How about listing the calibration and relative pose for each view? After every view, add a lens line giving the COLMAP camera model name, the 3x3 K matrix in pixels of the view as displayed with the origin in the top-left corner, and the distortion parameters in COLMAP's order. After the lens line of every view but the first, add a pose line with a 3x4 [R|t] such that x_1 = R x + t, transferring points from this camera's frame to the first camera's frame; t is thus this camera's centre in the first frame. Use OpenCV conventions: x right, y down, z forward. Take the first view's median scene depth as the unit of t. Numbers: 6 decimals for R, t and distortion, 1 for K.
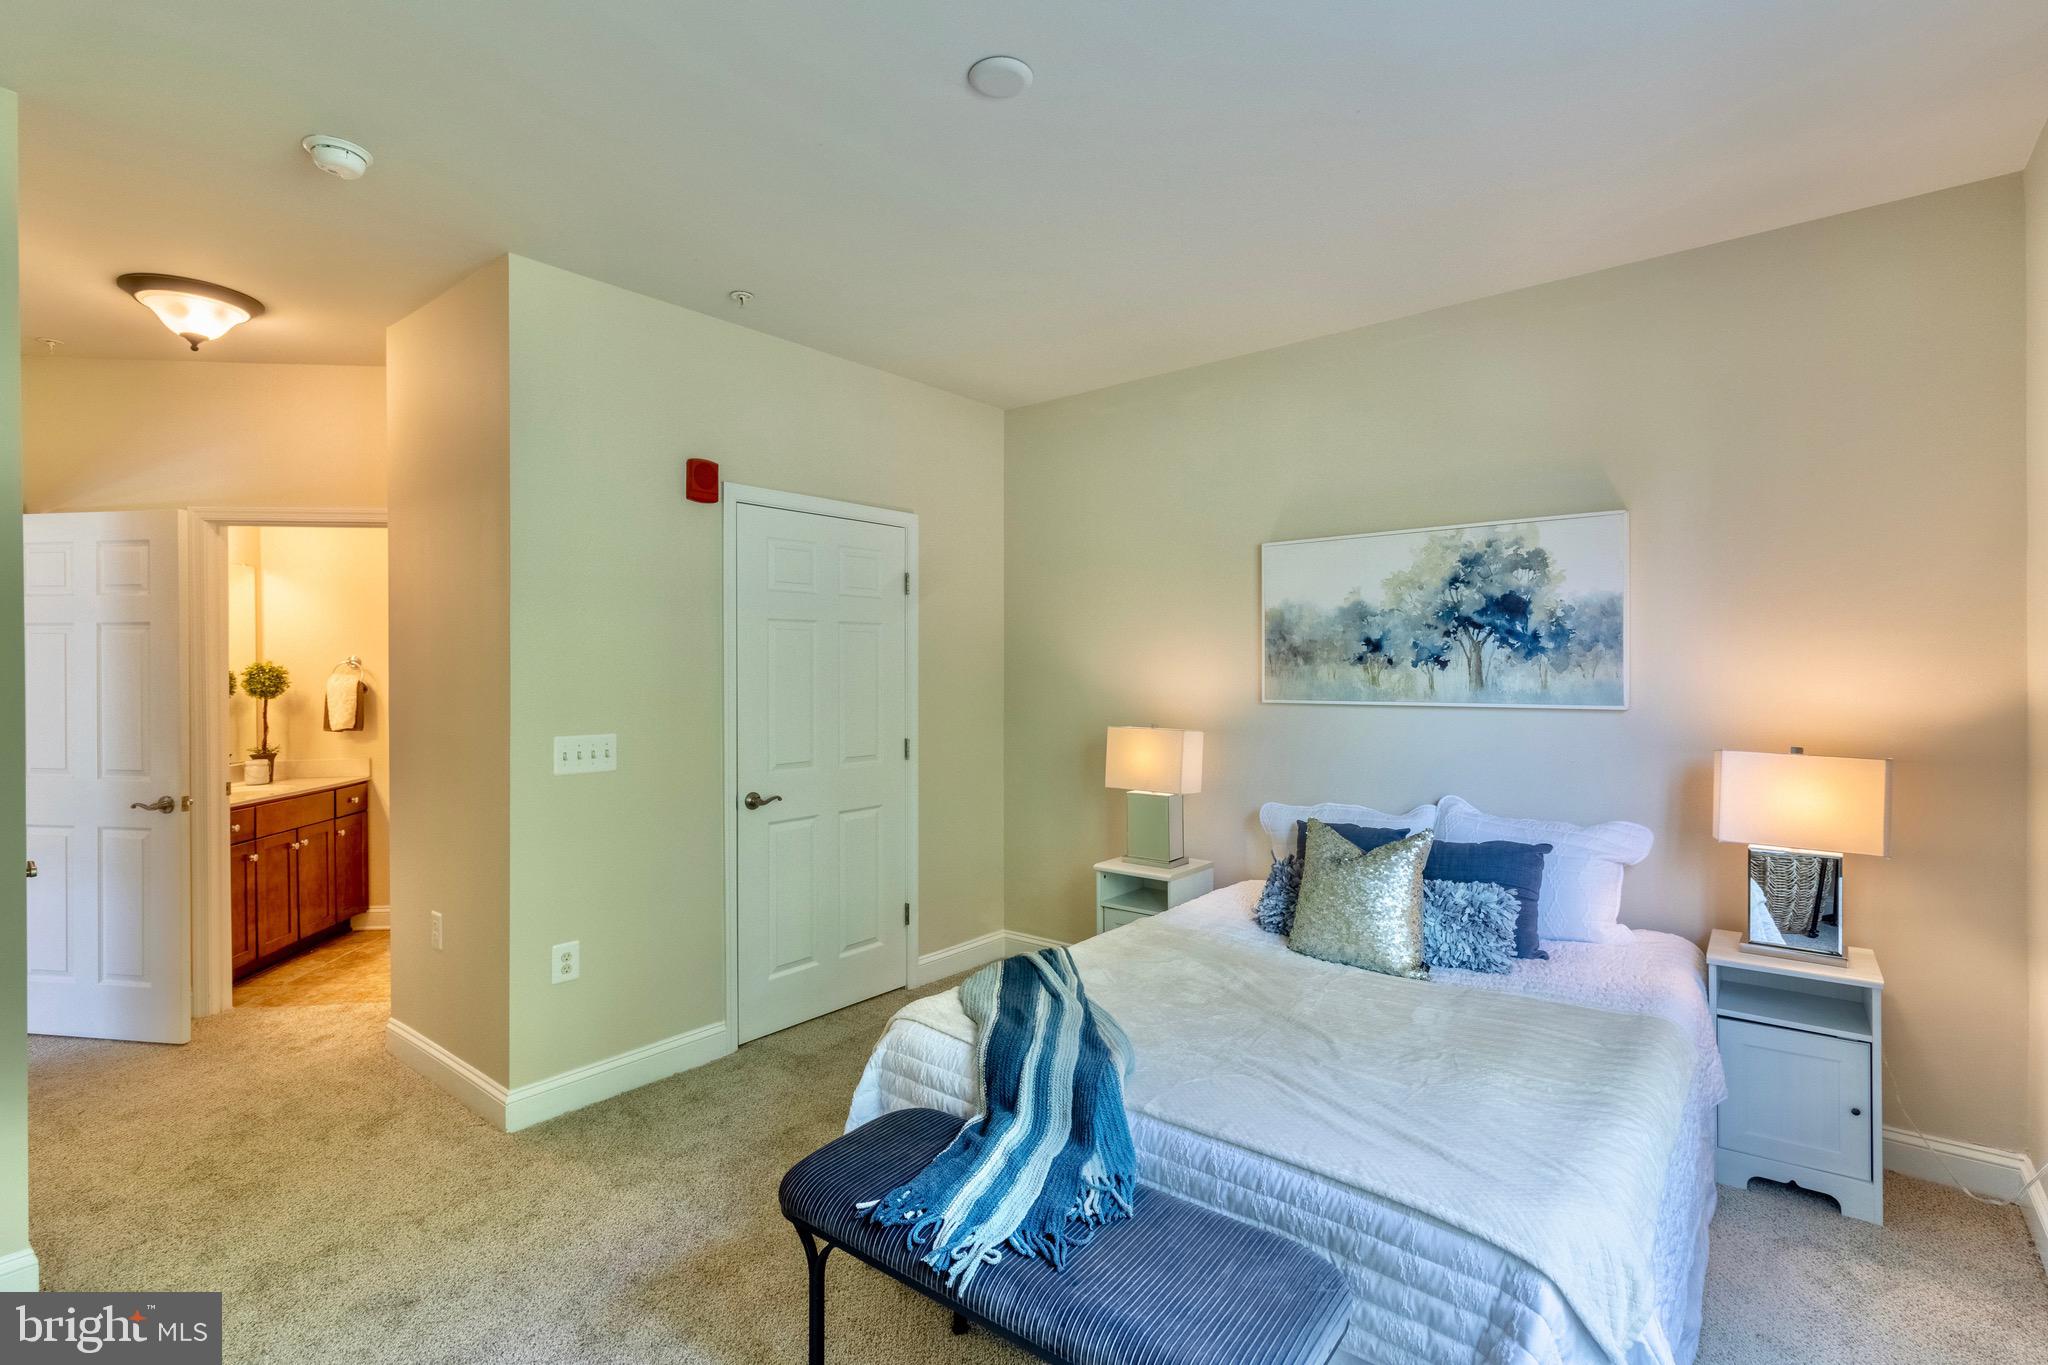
lens RADIAL K [[950.8, 0, 1032.3], [0, 950.8, 676.3], [0, 0, 1]] dist [0.000664, 0.000867]
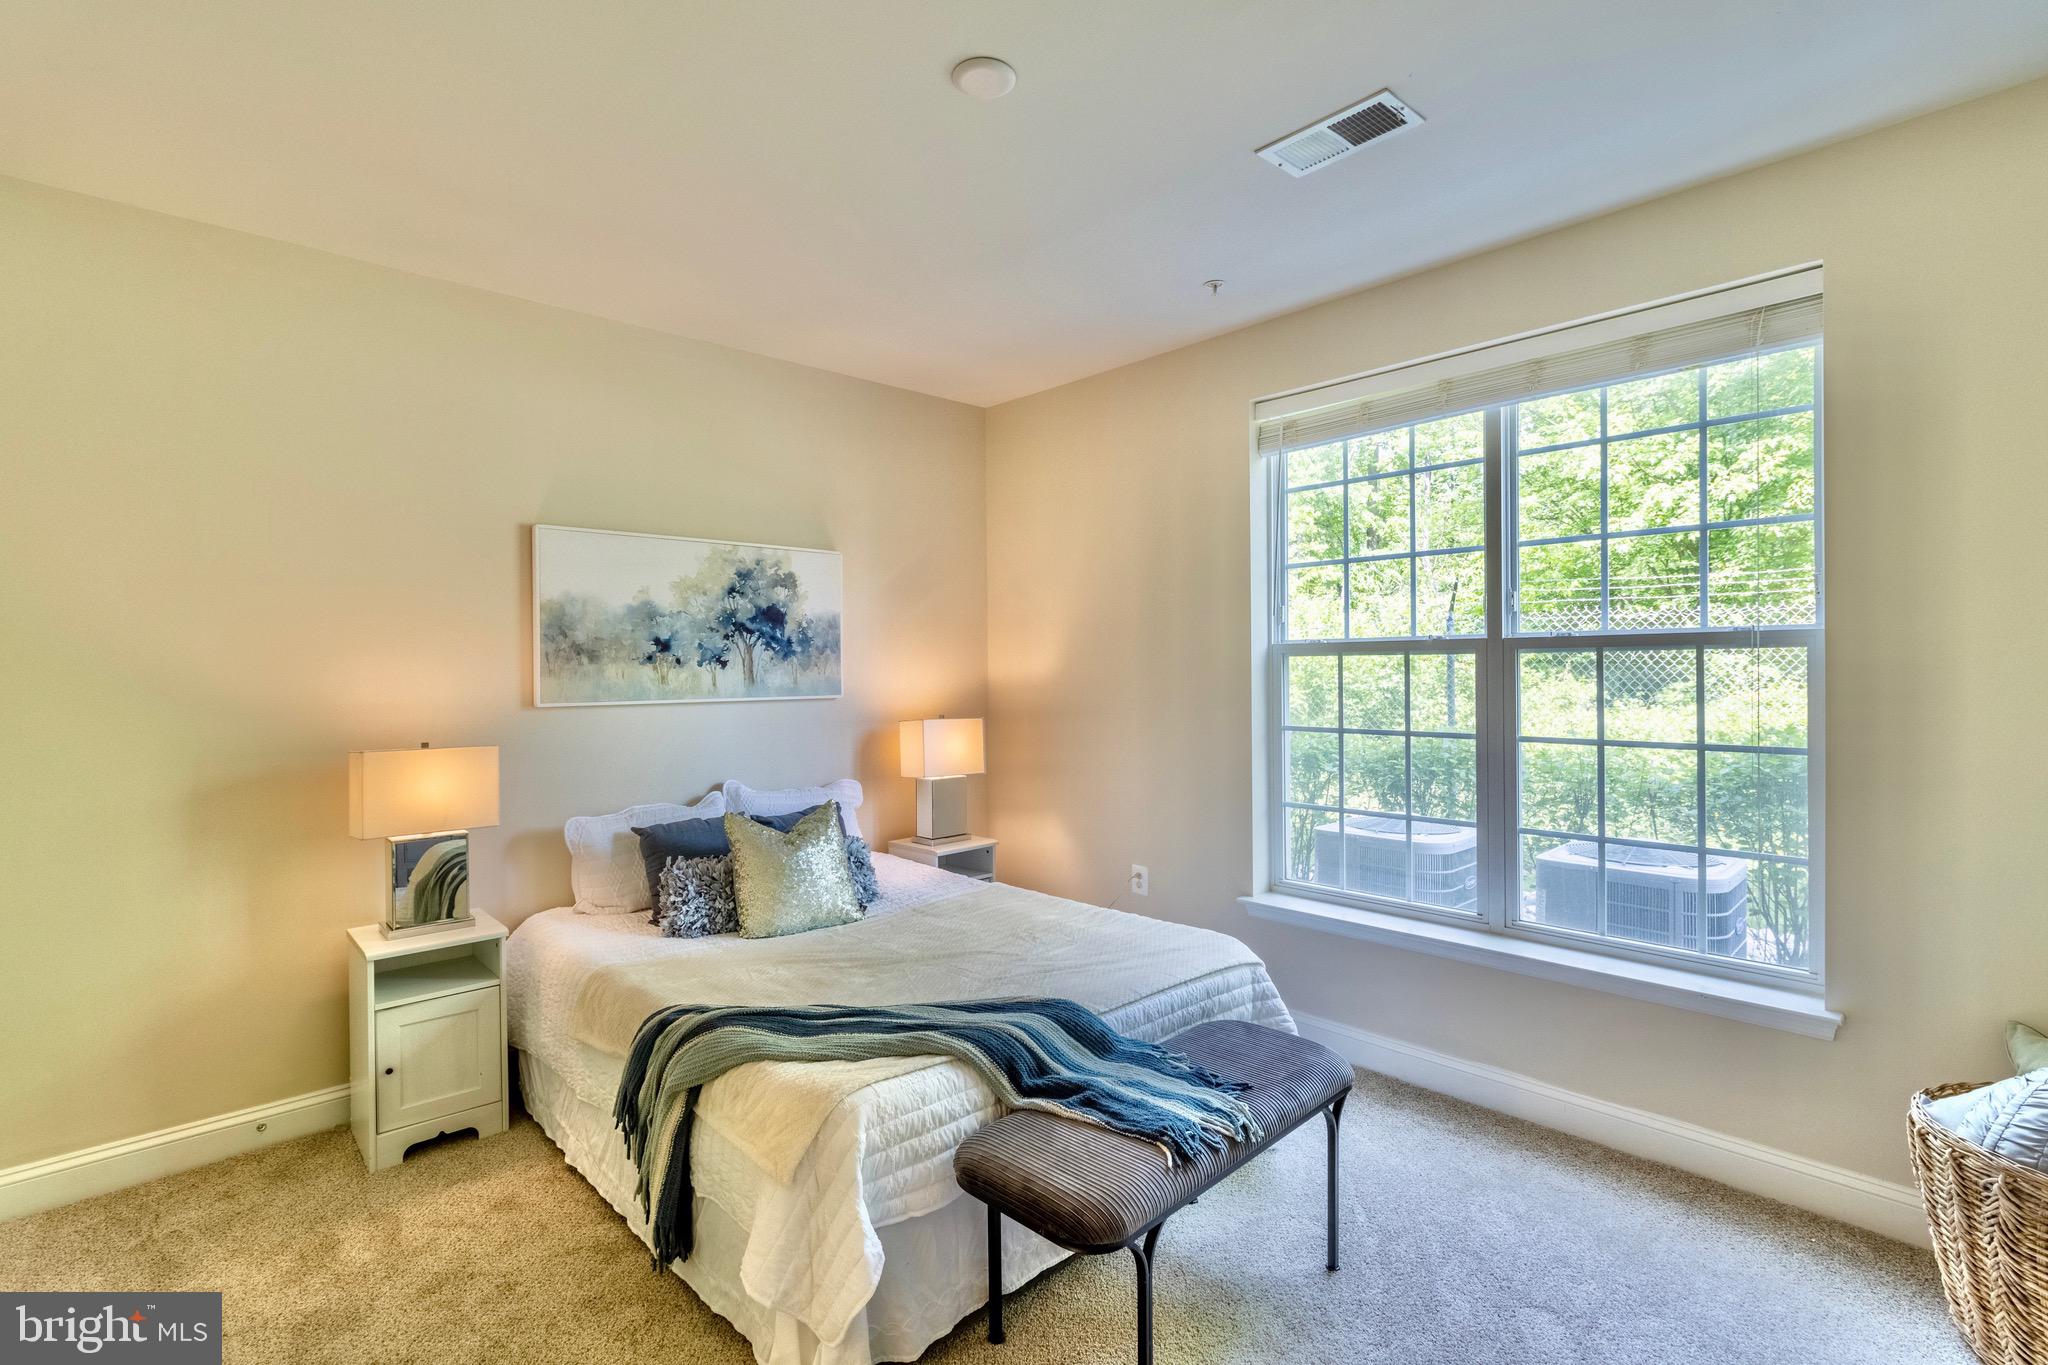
lens RADIAL K [[950.8, 0, 1019.1], [0, 950.8, 663.6], [0, 0, 1]] dist [0.000664, 0.000867]
pose [[0.136390, 0.006855, 0.990632, -0.638911], [0.012914, 0.999879, -0.008697, 0.001099], [-0.990571, 0.013979, 0.136285, 0.511722]]
